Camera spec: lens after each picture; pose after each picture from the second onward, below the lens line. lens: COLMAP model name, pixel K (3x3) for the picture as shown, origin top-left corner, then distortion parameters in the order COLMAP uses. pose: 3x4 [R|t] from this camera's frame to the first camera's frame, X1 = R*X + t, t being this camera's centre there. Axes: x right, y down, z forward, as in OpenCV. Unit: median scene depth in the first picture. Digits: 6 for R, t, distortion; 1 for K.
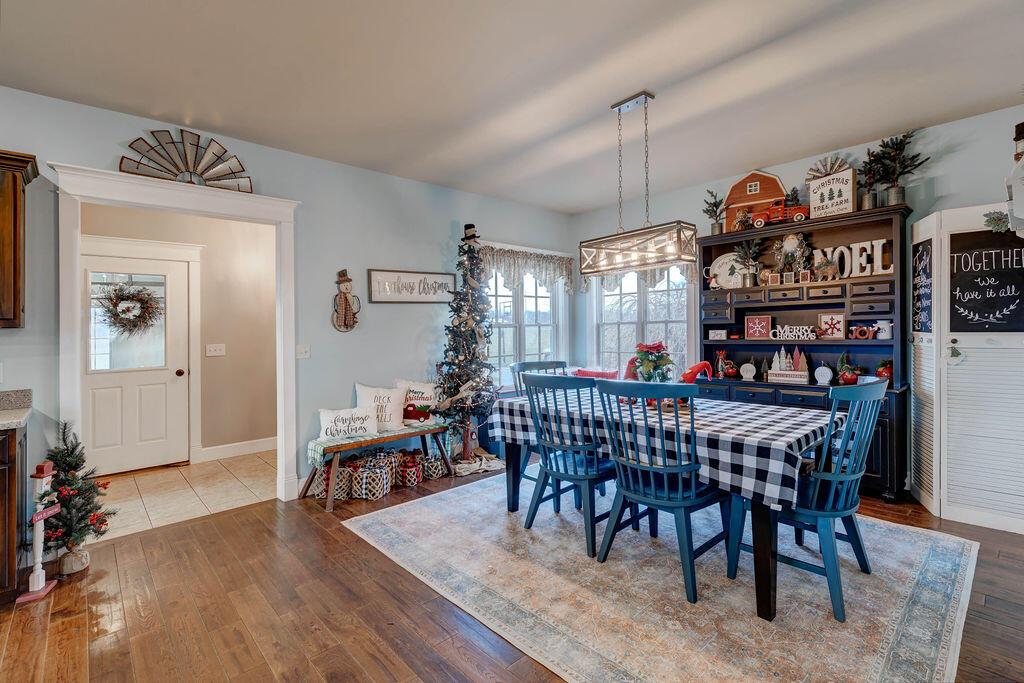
lens RADIAL K [[470.9, 0, 515.2], [0, 470.9, 343.2], [0, 0, 1]] dist [0.000280, 0.000015]
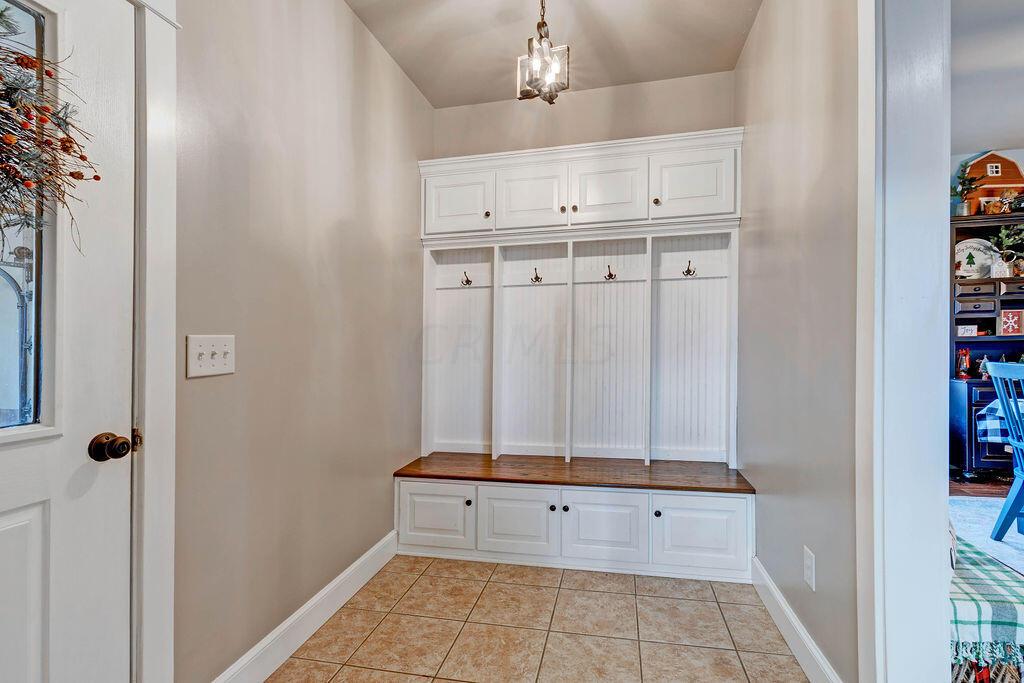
lens RADIAL K [[470.9, 0, 509.7], [0, 470.9, 341.4], [0, 0, 1]] dist [0.000280, 0.000015]
pose [[0.827084, 0.003188, 0.562070, -0.755369], [-0.004796, 0.999988, 0.001386, 0.005298], [-0.562058, -0.003842, 0.827089, 0.750699]]
